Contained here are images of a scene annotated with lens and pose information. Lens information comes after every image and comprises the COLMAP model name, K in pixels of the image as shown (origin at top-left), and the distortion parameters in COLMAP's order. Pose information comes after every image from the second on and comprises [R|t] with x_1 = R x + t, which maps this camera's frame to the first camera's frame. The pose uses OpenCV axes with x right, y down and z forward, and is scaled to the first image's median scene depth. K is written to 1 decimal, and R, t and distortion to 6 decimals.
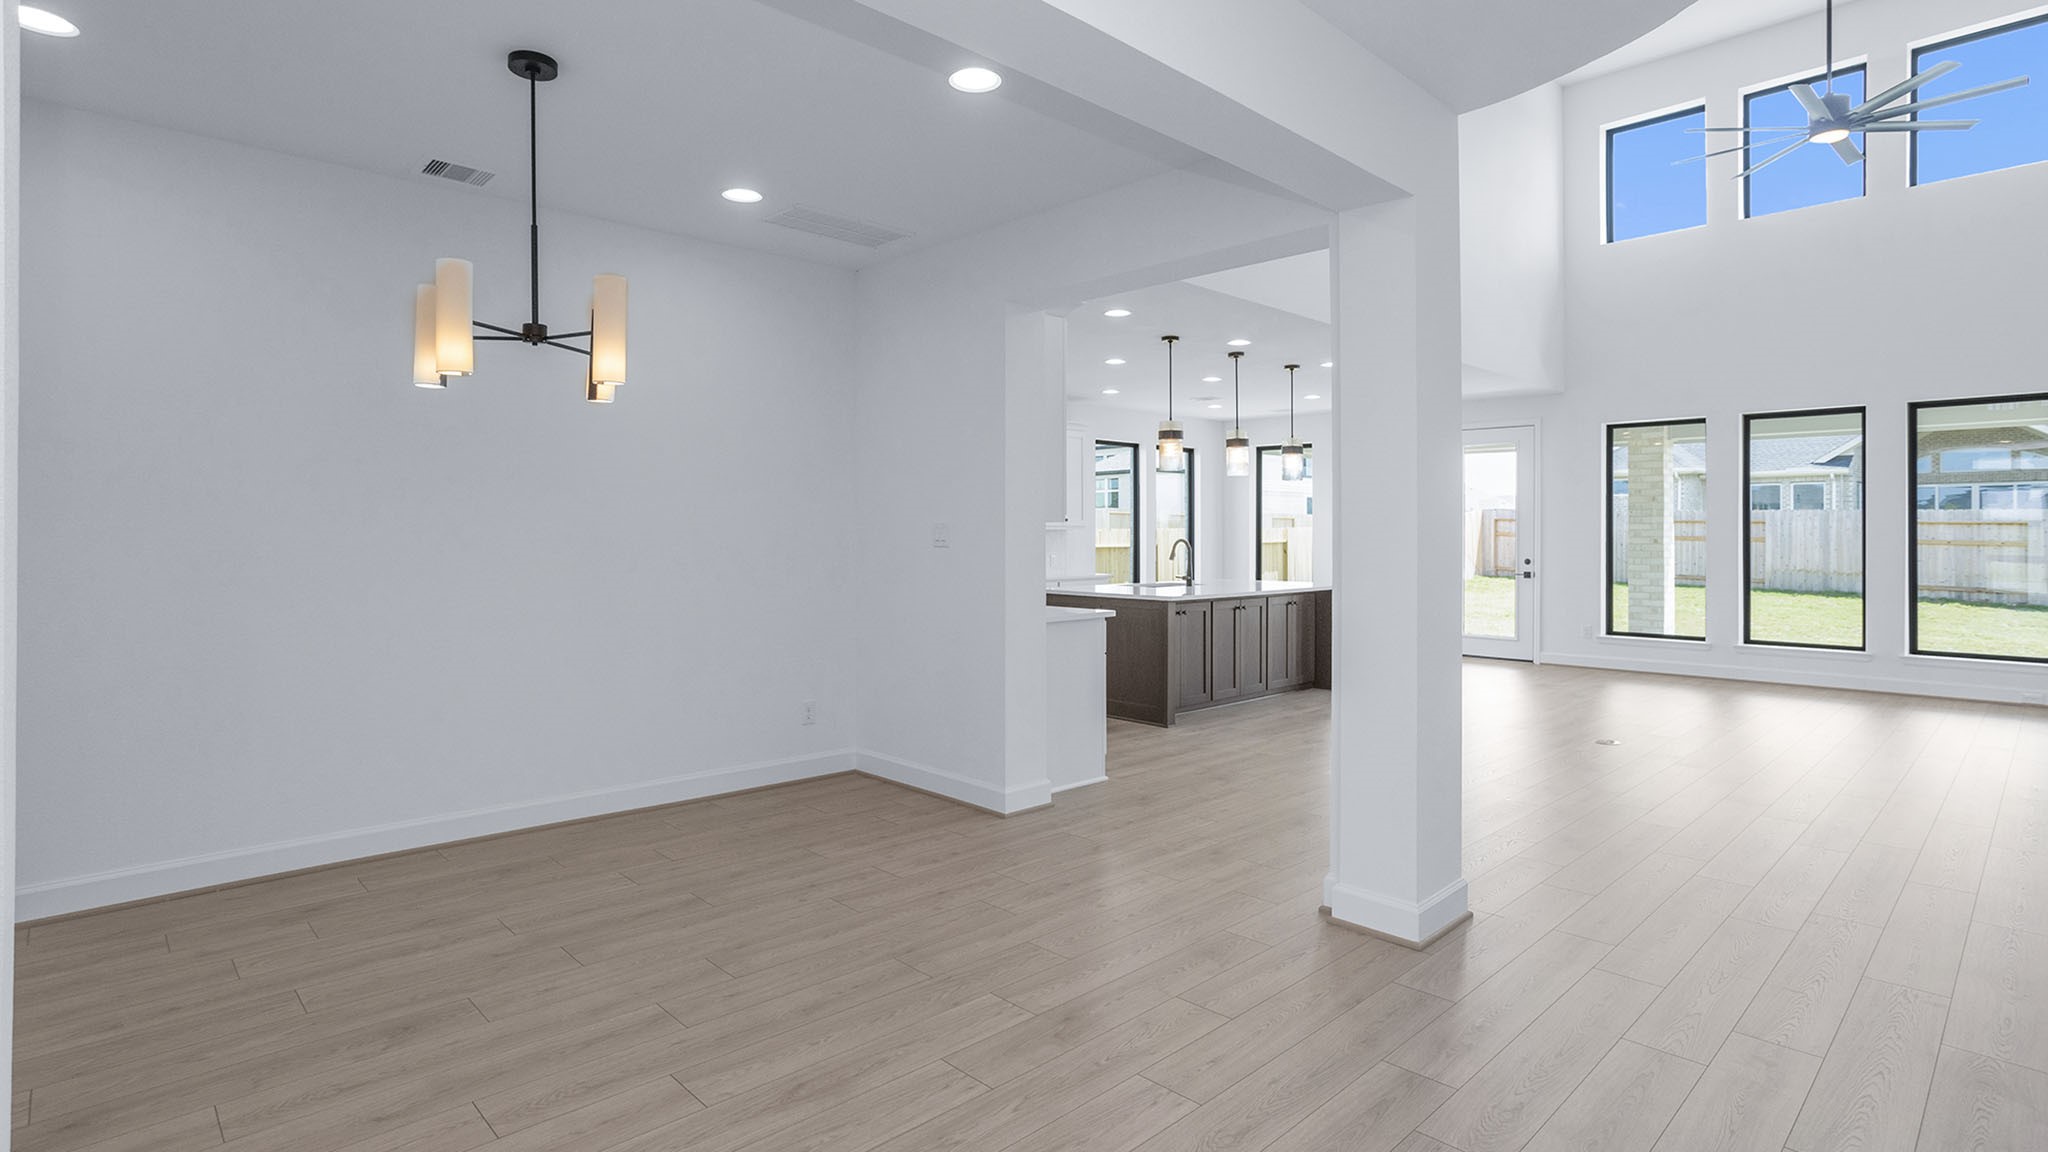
lens RADIAL K [[1029.9, 0, 1023.6], [0, 1029.9, 528.4], [0, 0, 1]] dist [-0.050076, 0.042420]
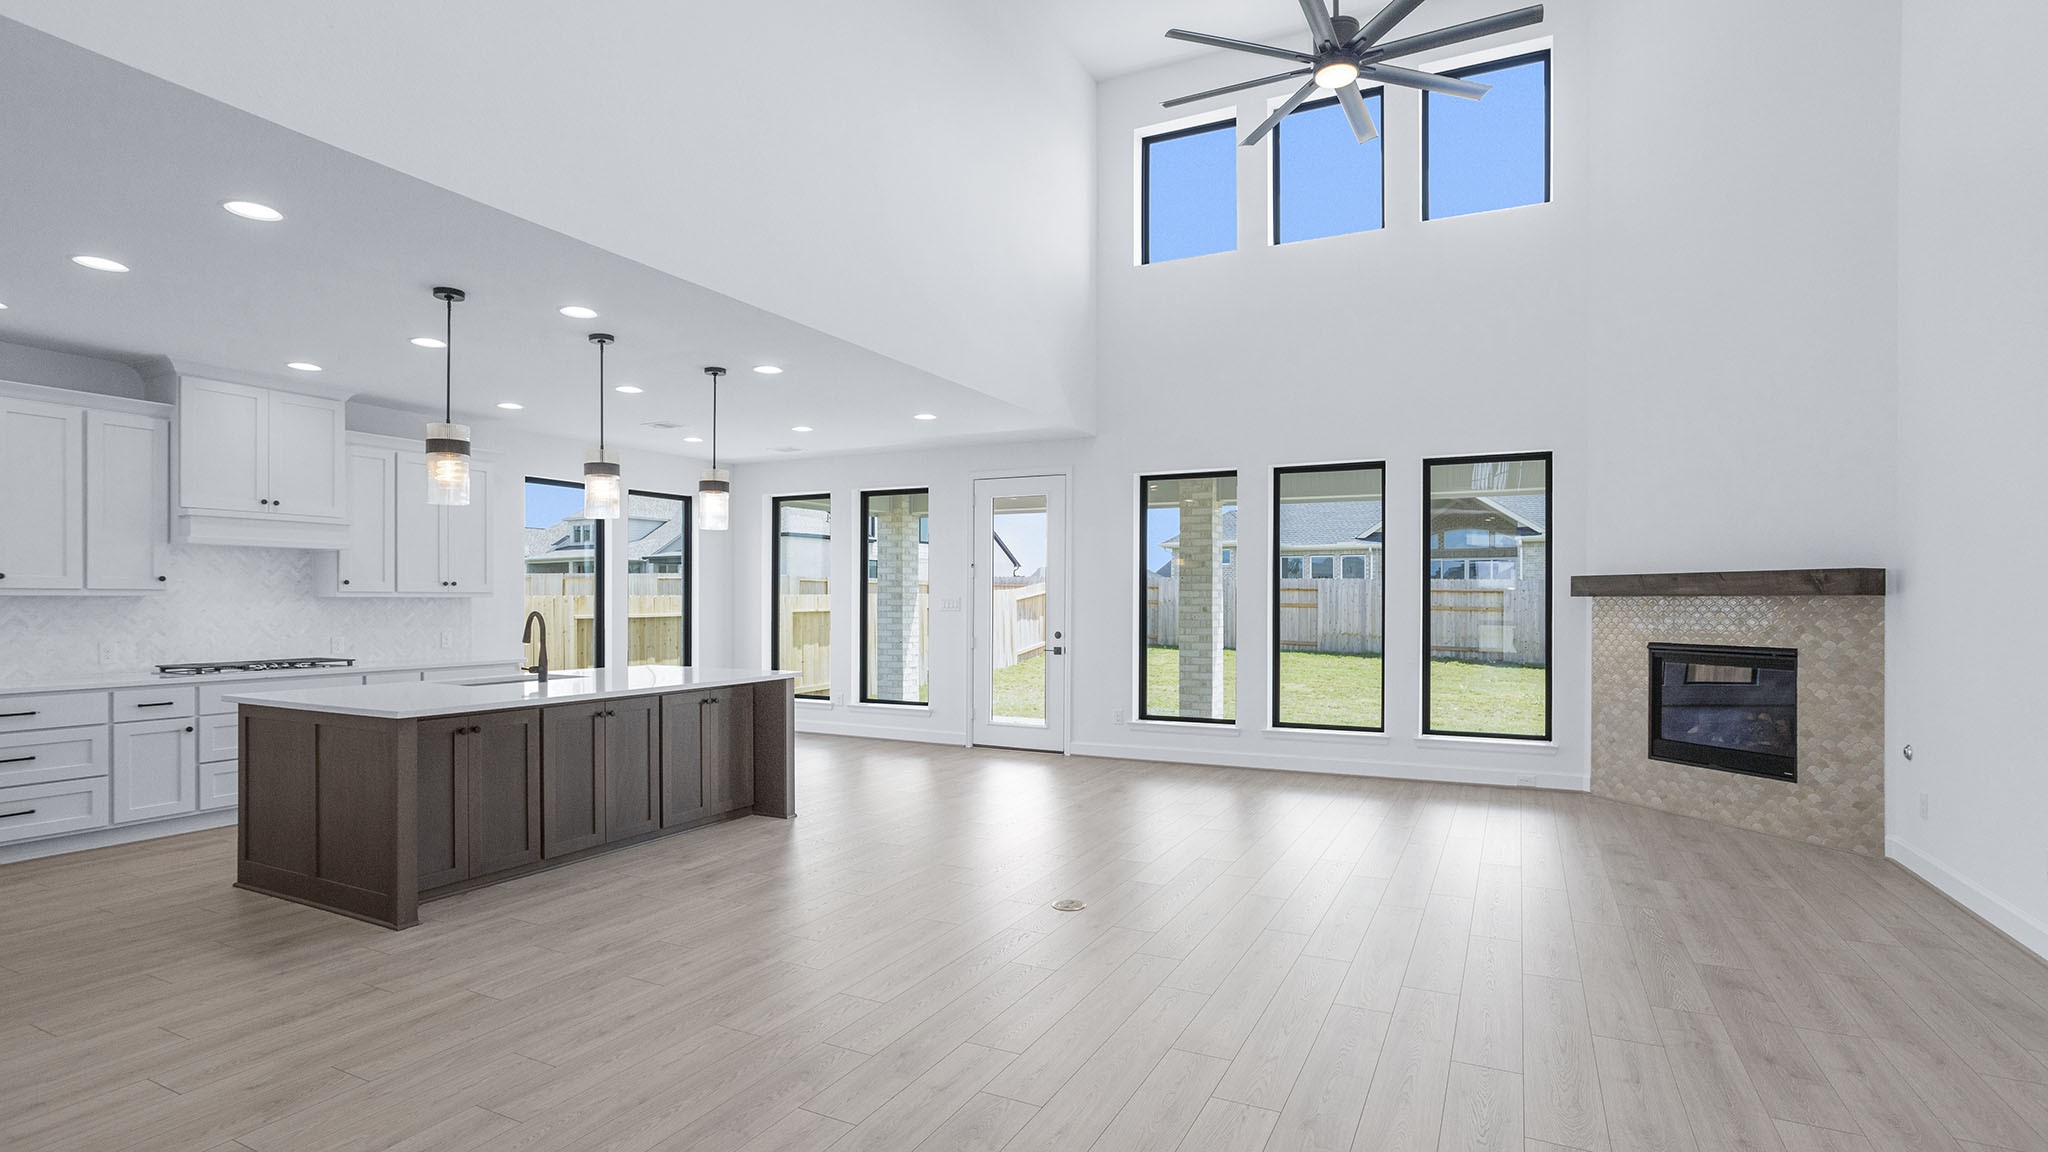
lens RADIAL K [[939.3, 0, 1050.2], [0, 939.3, 599.4], [0, 0, 1]] dist [-0.028675, 0.000340]
pose [[0.943768, -0.000387, 0.330609, 0.263229], [-0.001438, 0.999985, 0.005277, -0.001610], [-0.330607, -0.005455, 0.943753, 0.302443]]
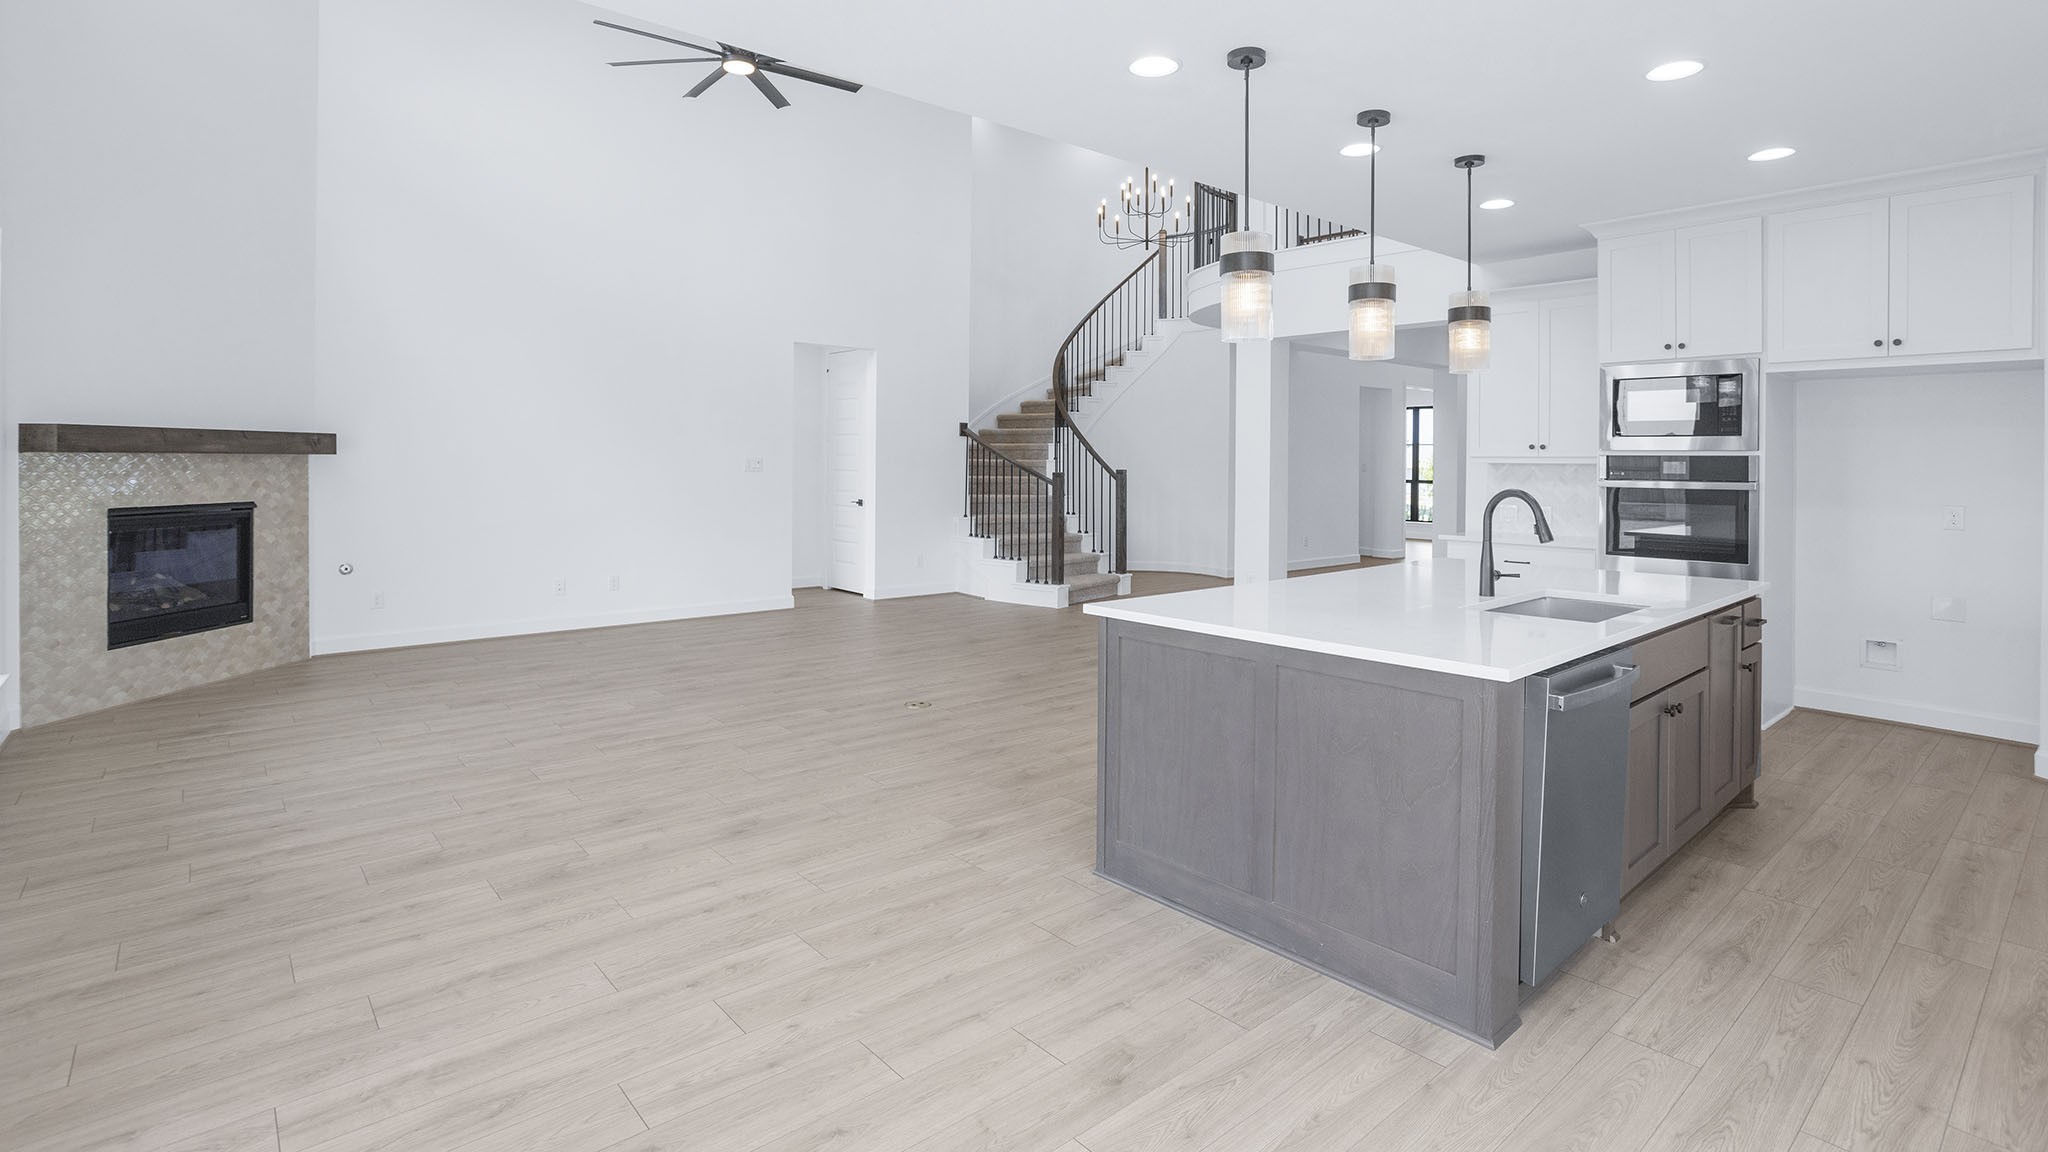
lens RADIAL K [[991.5, 0, 1018.9], [0, 991.5, 496.5], [0, 0, 1]] dist [-0.035638, 0.036805]
pose [[-0.998000, -0.002674, 0.063162, 0.317374], [-0.000914, 0.999611, 0.027873, 0.008447], [-0.063212, 0.027759, -0.997614, 1.355534]]
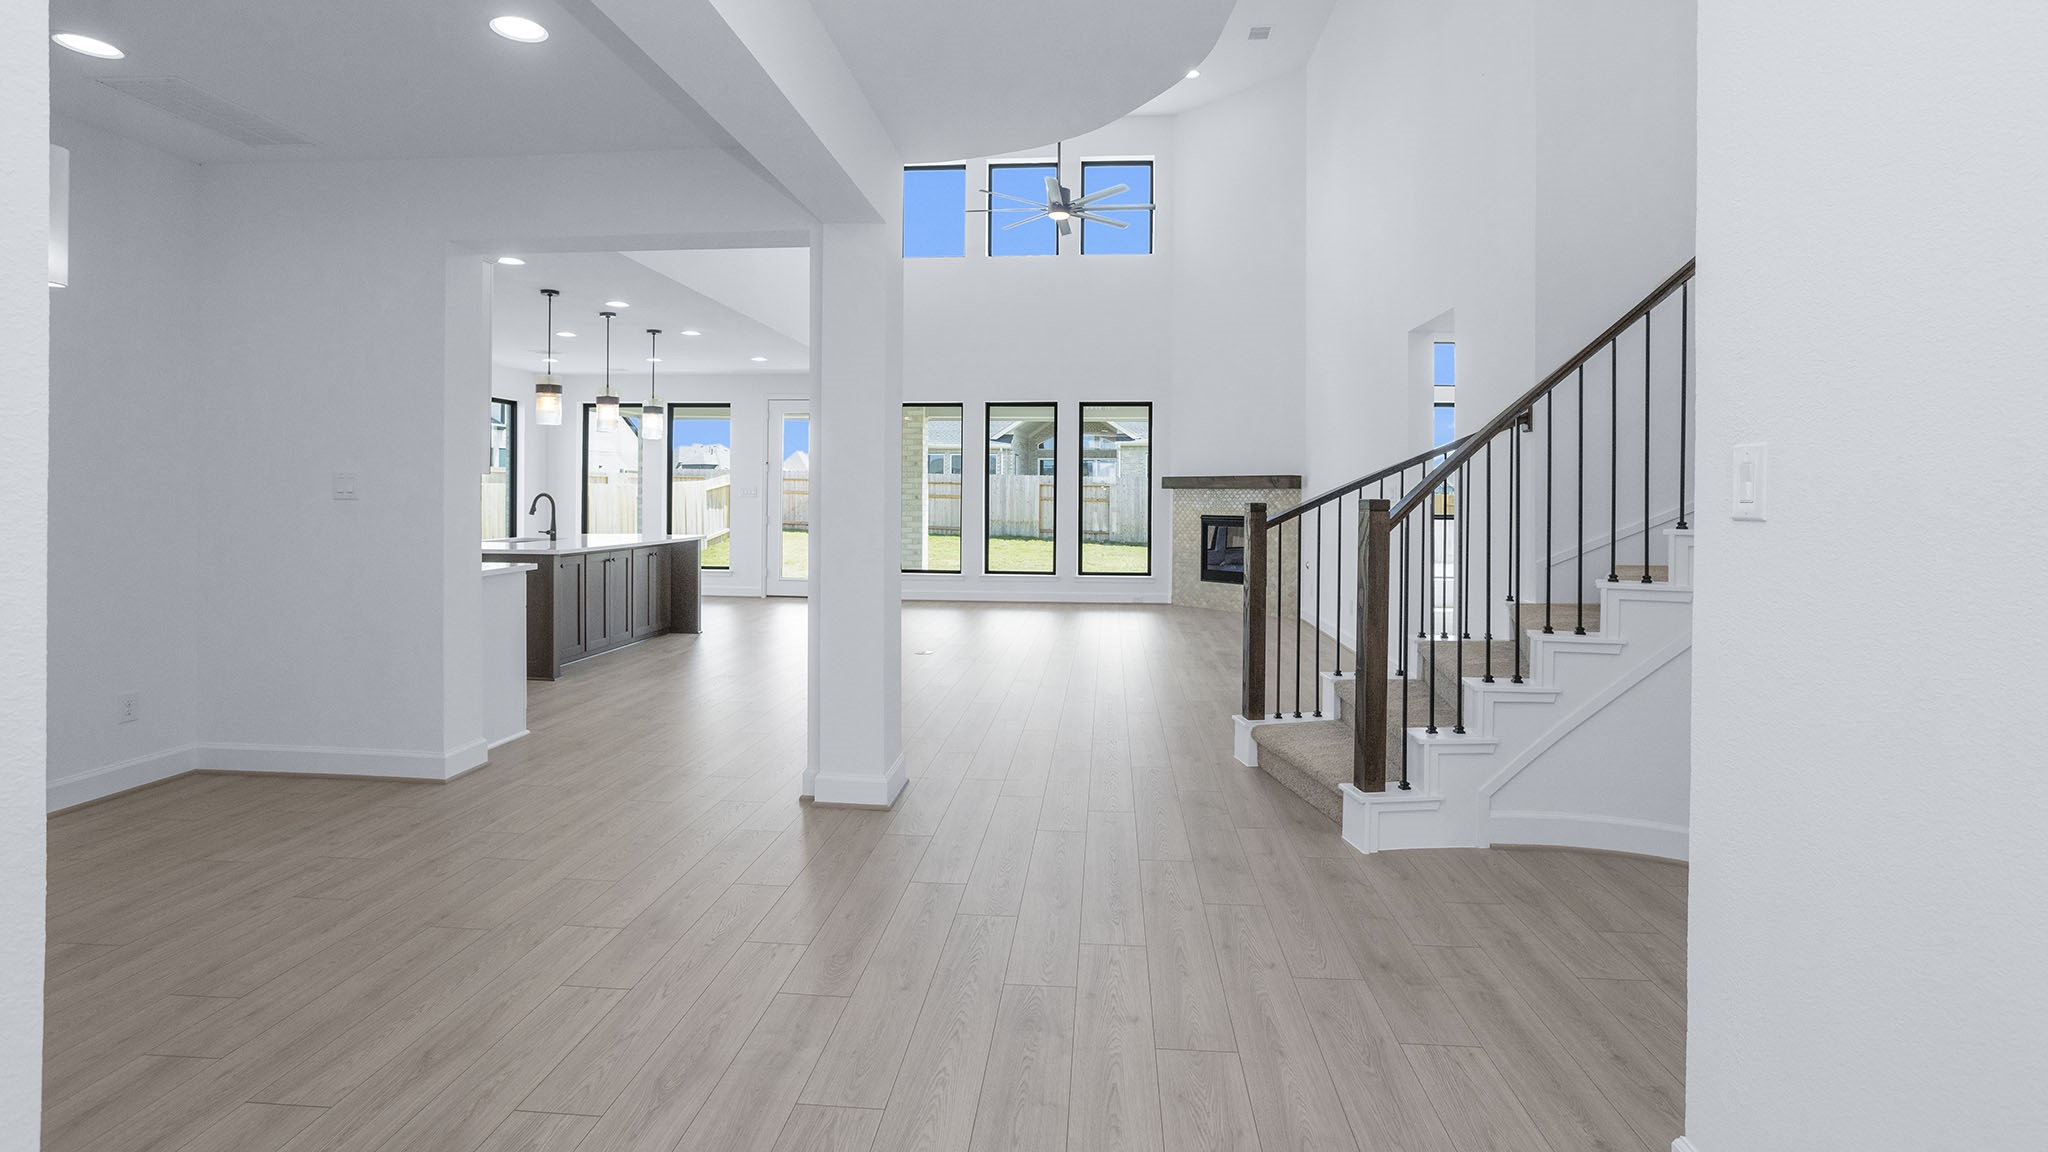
lens RADIAL K [[991.5, 0, 1018.9], [0, 991.5, 496.5], [0, 0, 1]] dist [-0.035638, 0.036805]
pose [[0.757144, 0.002801, 0.653242, -0.116980], [-0.009166, 0.999938, 0.006336, 0.002858], [-0.653184, -0.010785, 0.757123, -0.019127]]
